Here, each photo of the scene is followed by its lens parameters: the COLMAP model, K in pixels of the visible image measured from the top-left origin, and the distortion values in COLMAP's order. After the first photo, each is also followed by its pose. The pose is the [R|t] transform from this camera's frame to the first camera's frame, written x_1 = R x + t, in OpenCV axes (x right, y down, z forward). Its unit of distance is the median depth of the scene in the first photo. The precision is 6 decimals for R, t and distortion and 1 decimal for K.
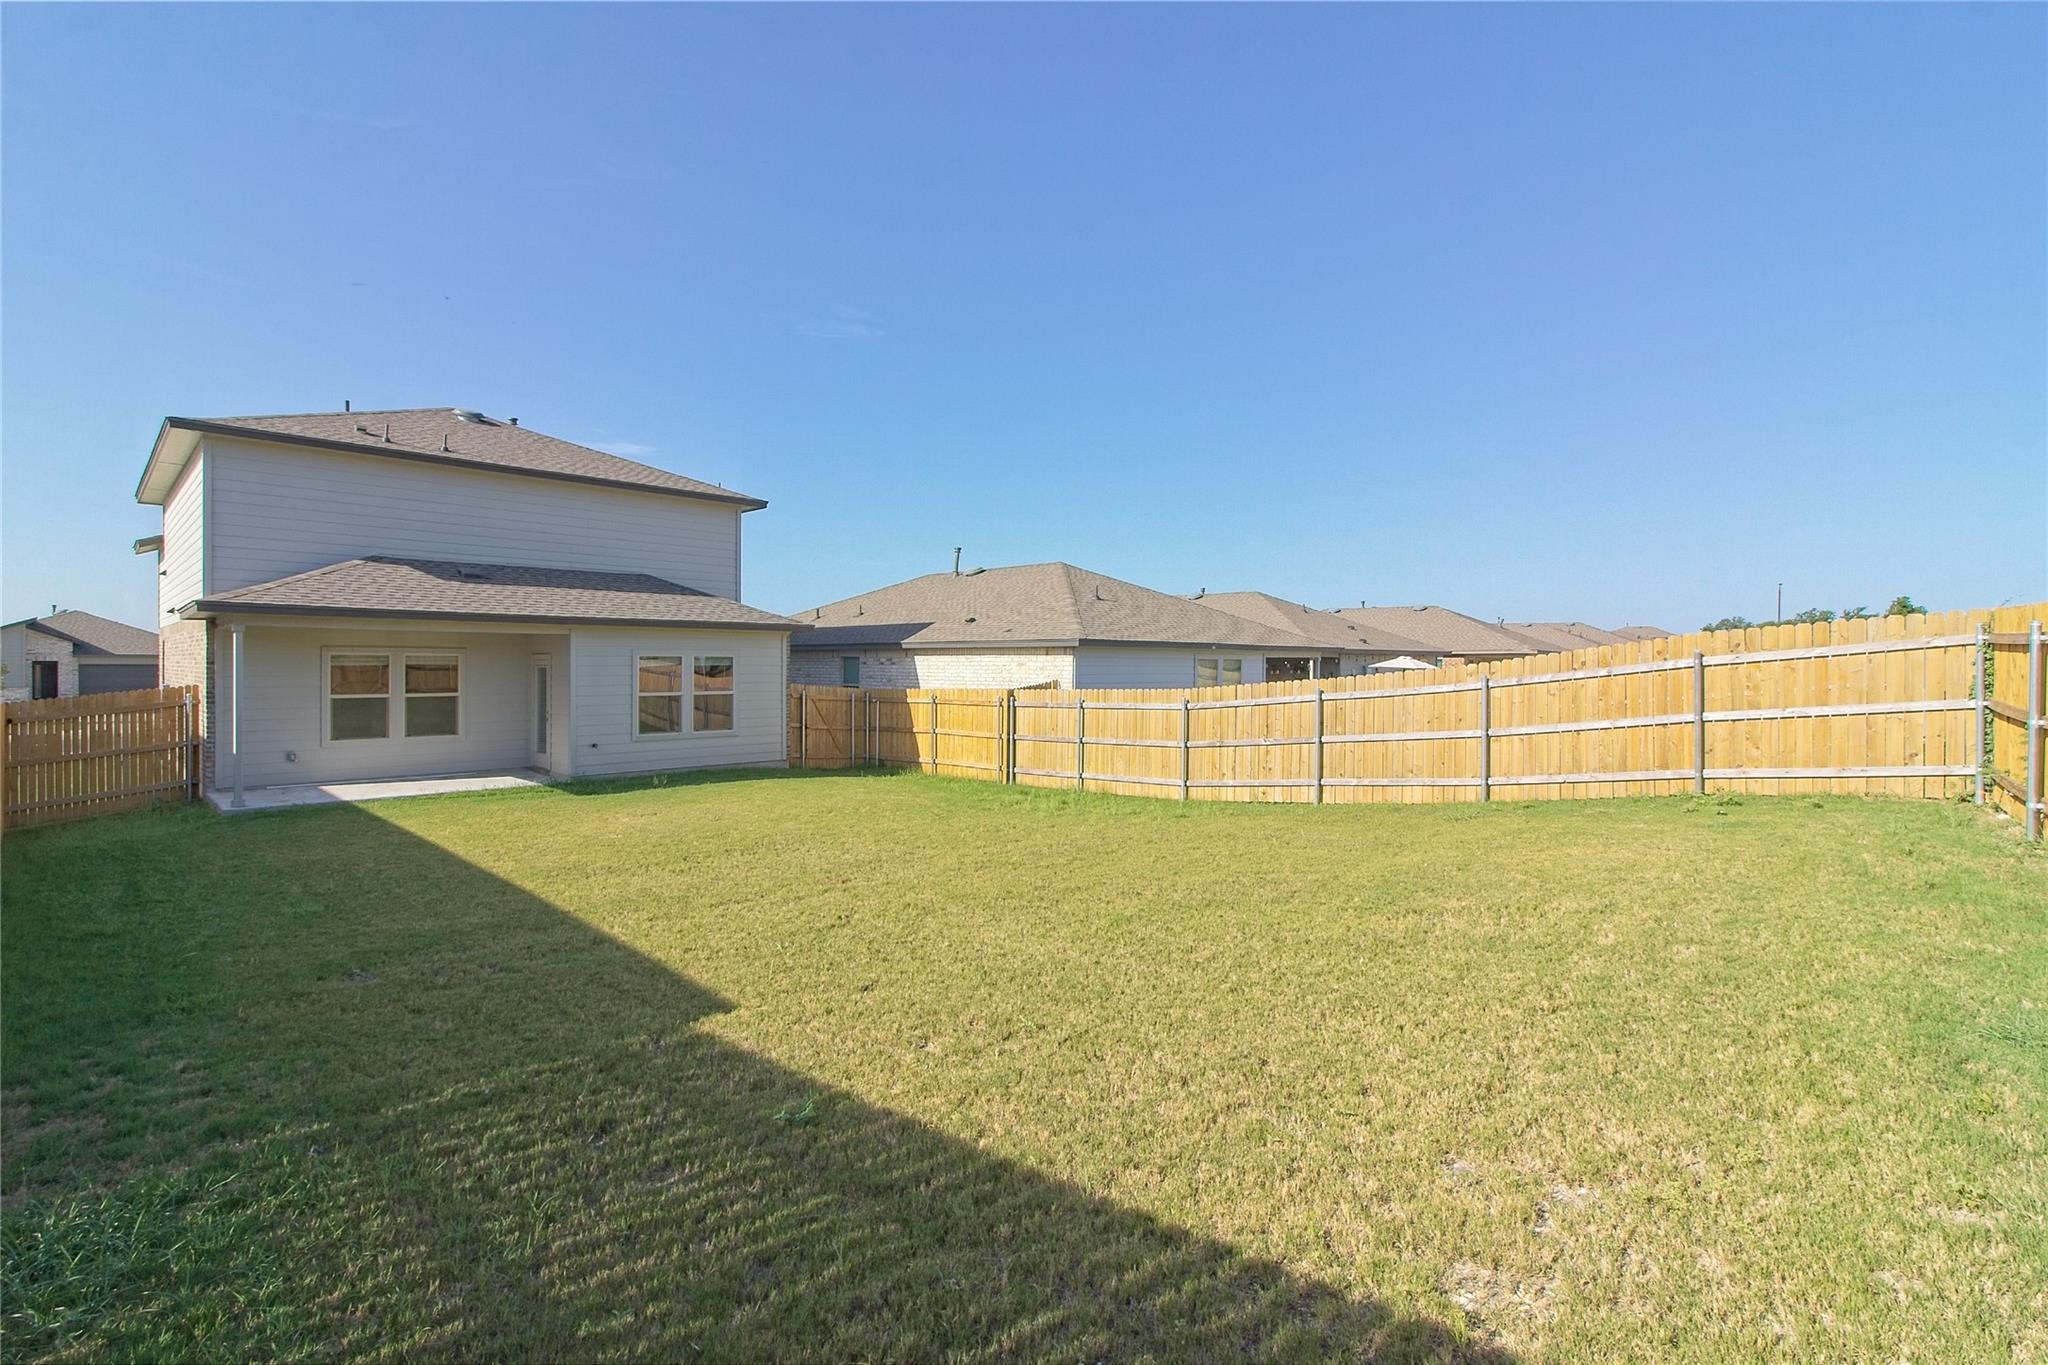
lens RADIAL K [[944.2, 0, 1019.0], [0, 944.2, 667.9], [0, 0, 1]] dist [-0.010153, 0.006519]
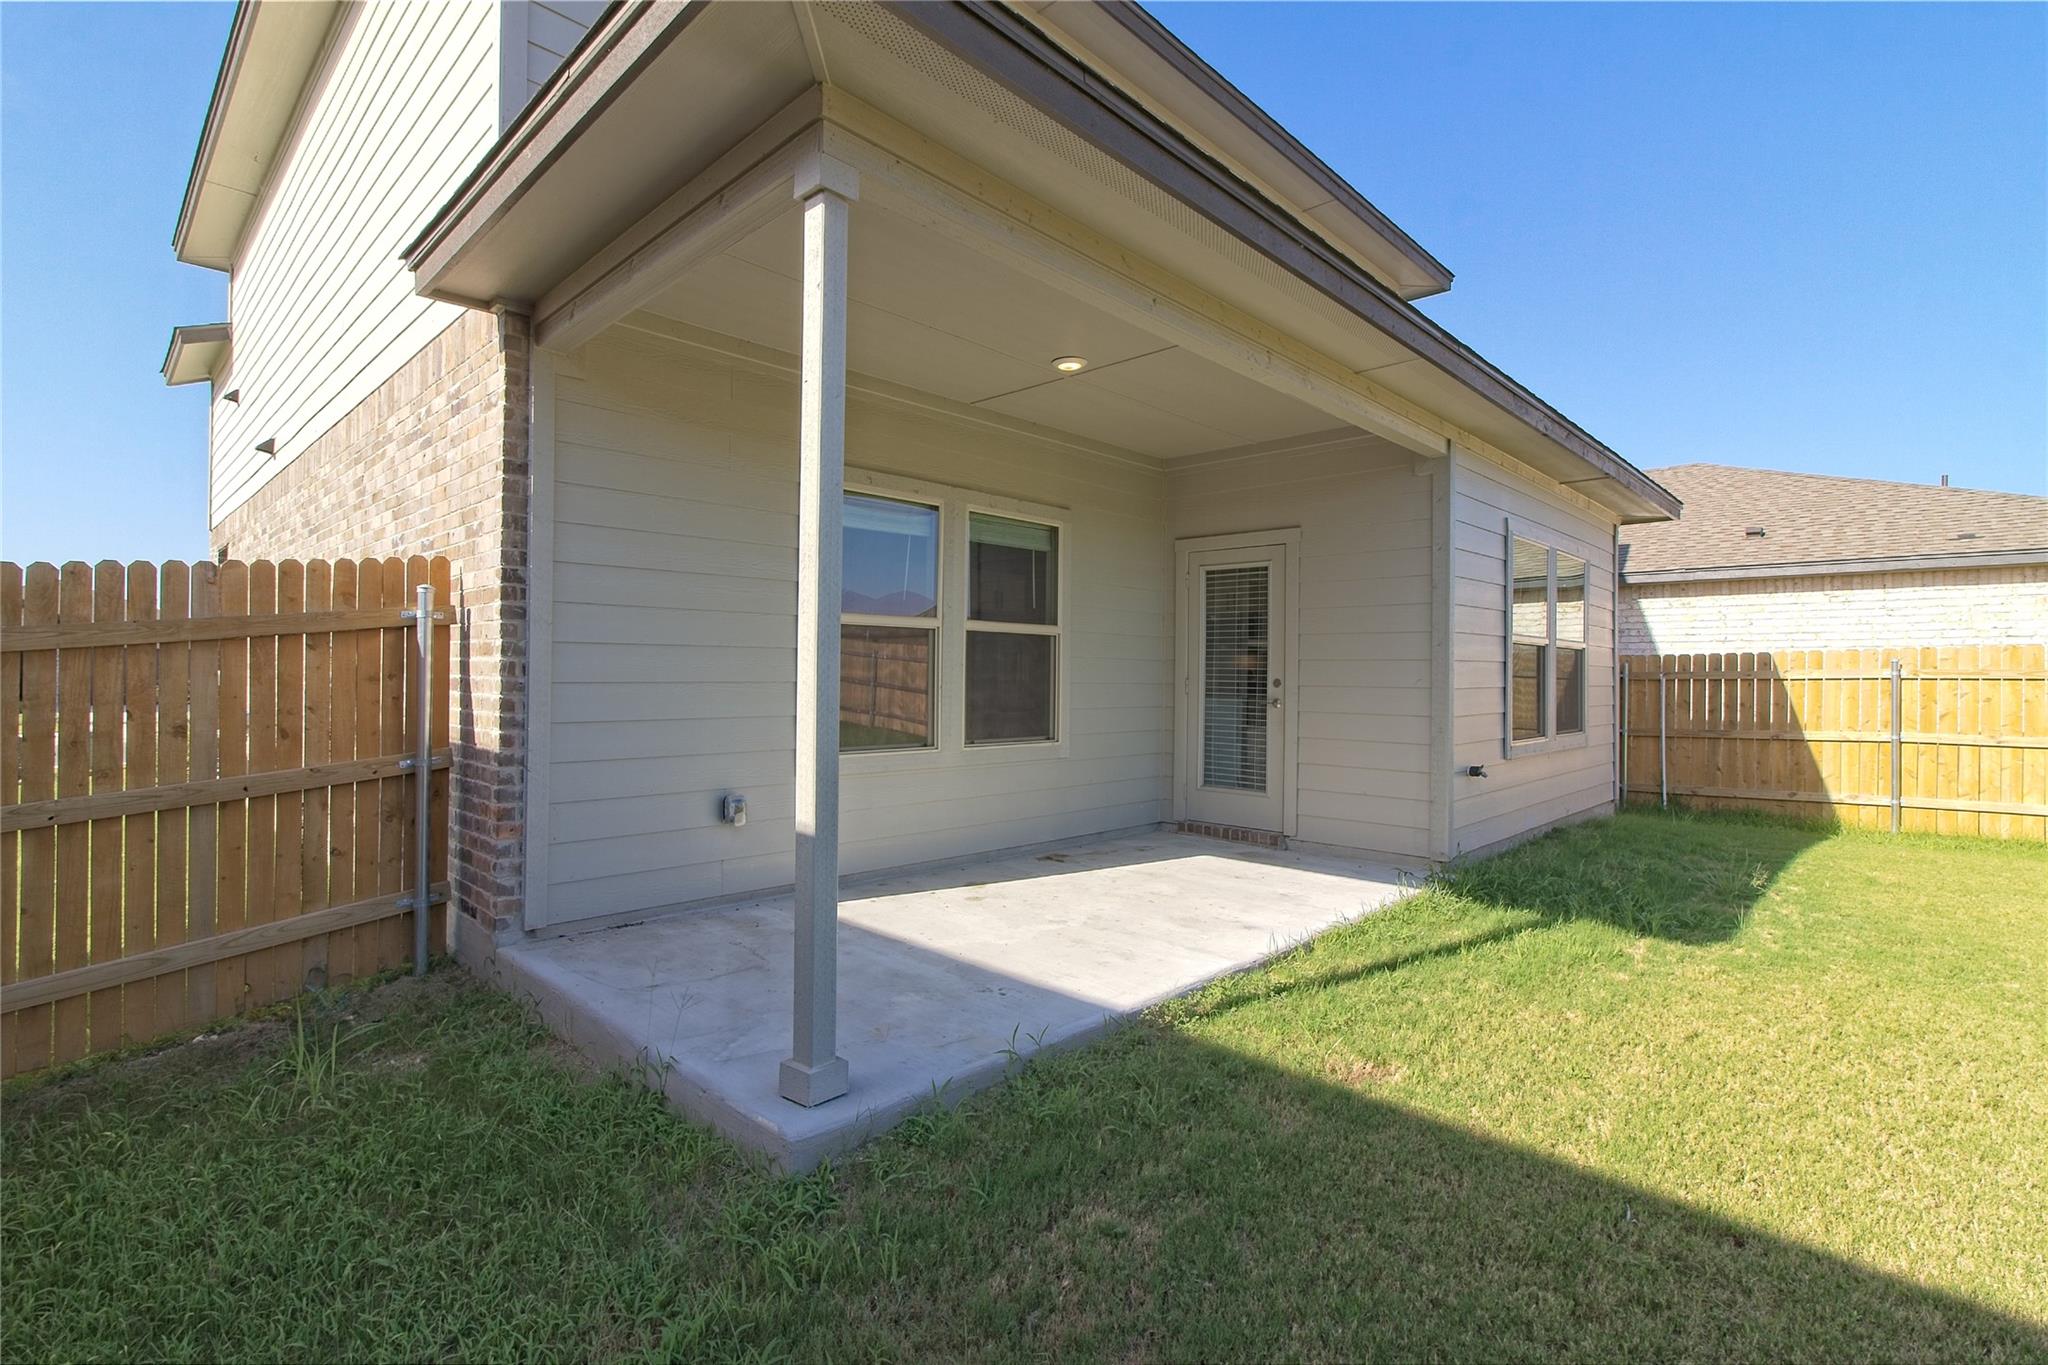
lens RADIAL K [[944.2, 0, 1019.0], [0, 944.2, 673.6], [0, 0, 1]] dist [-0.010153, 0.006519]
pose [[0.999954, 0.008356, 0.004614, -0.609848], [-0.008343, 0.999961, -0.002889, 0.045830], [-0.004638, 0.002851, 0.999985, 0.621508]]
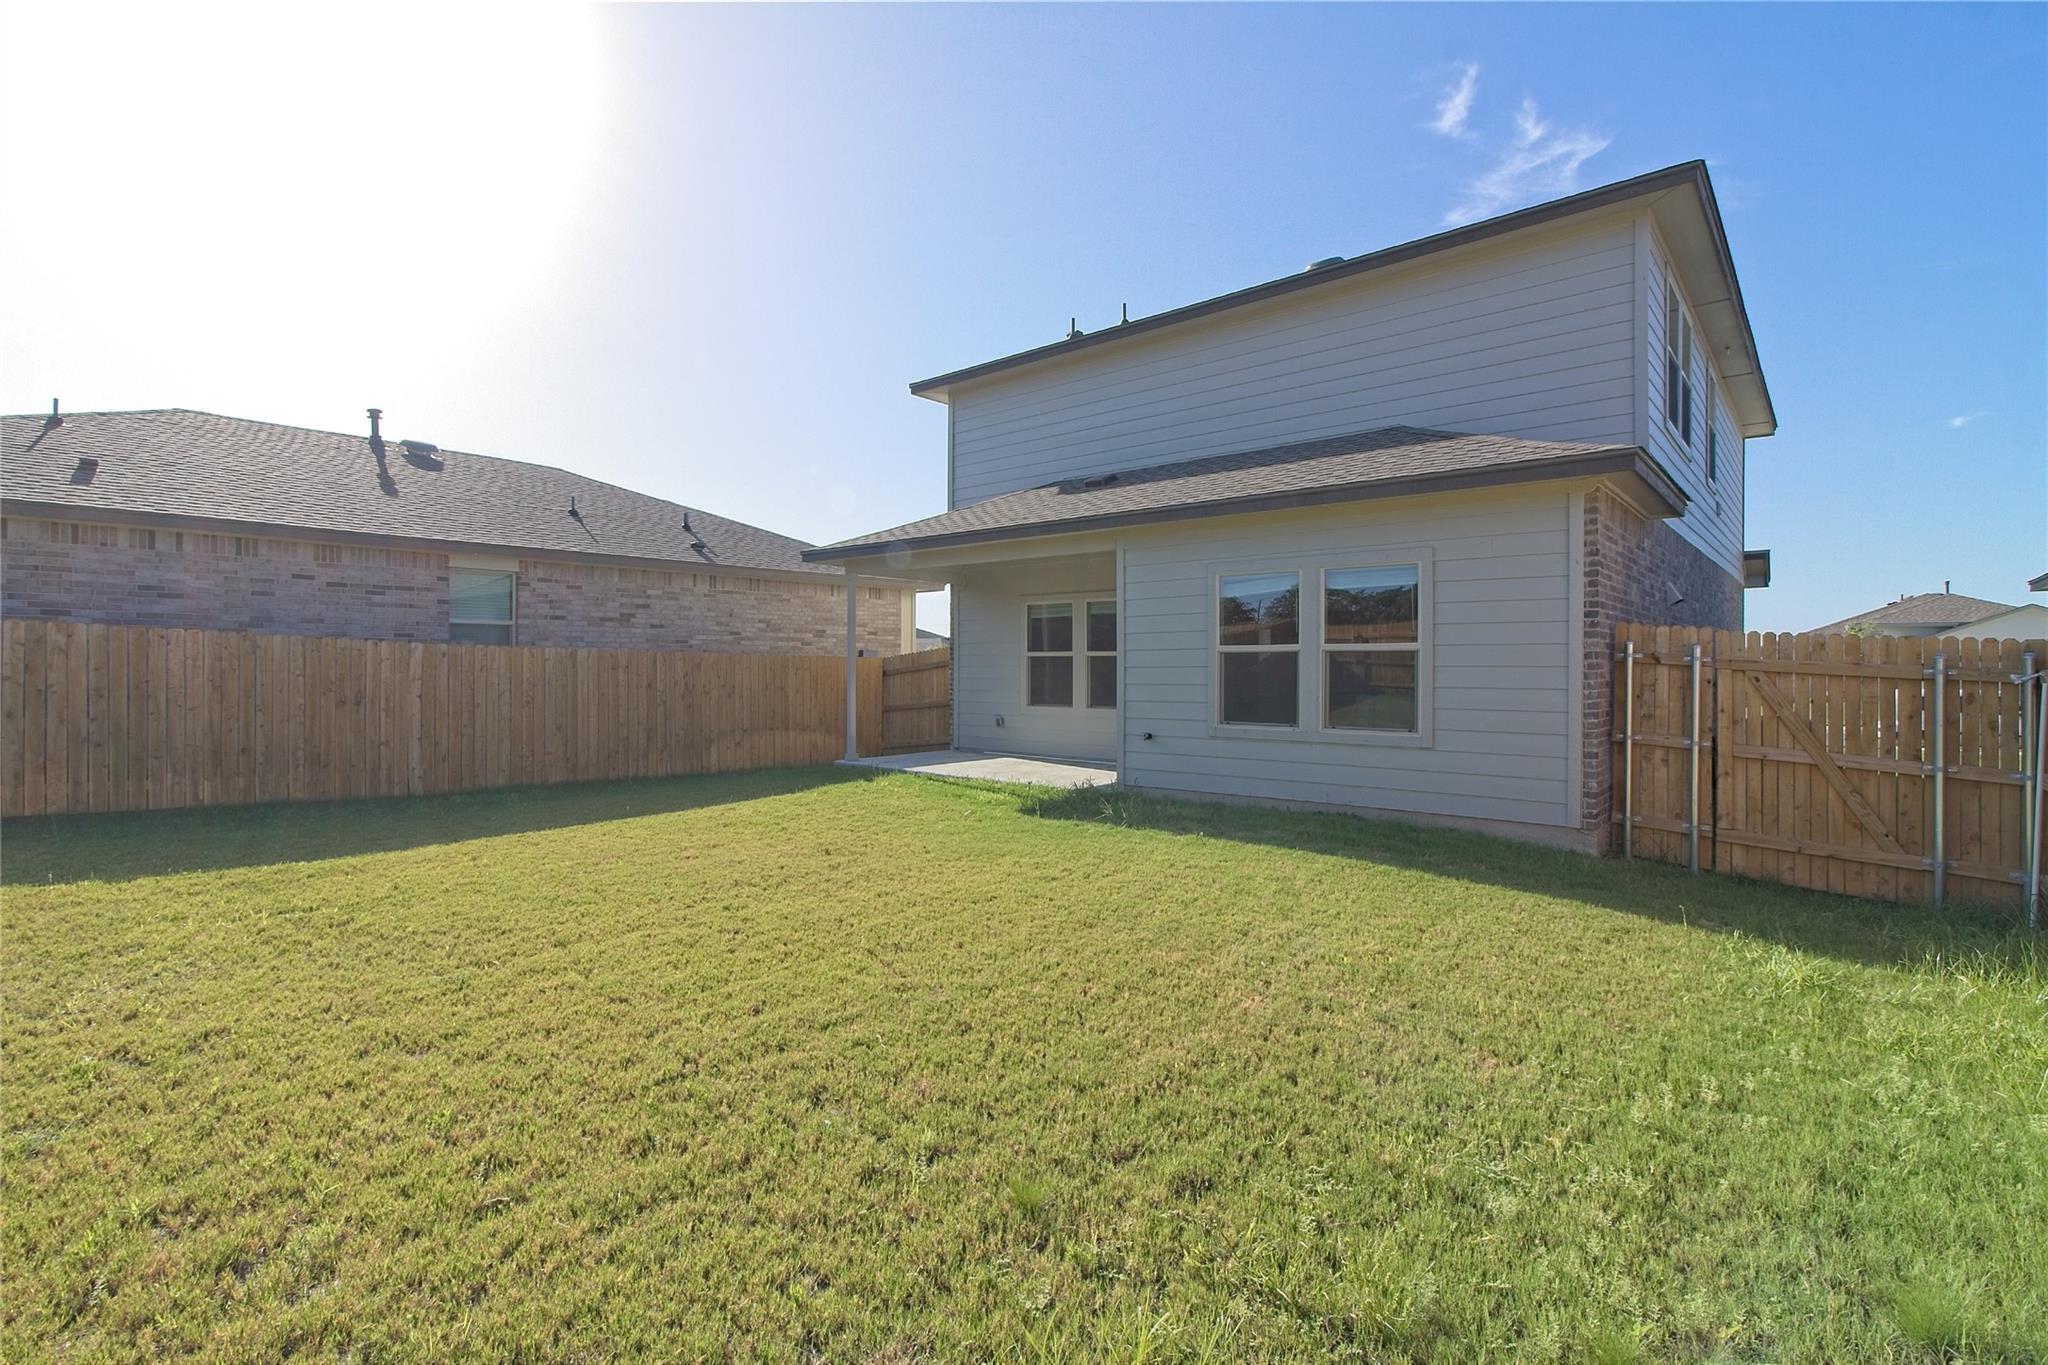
lens RADIAL K [[944.2, 0, 1013.1], [0, 944.2, 670.3], [0, 0, 1]] dist [-0.010153, 0.006519]
pose [[0.068443, -0.002594, -0.997652, 0.114879], [-0.004198, 0.999987, -0.002888, 0.043000], [0.997646, 0.004386, 0.068431, 0.850762]]
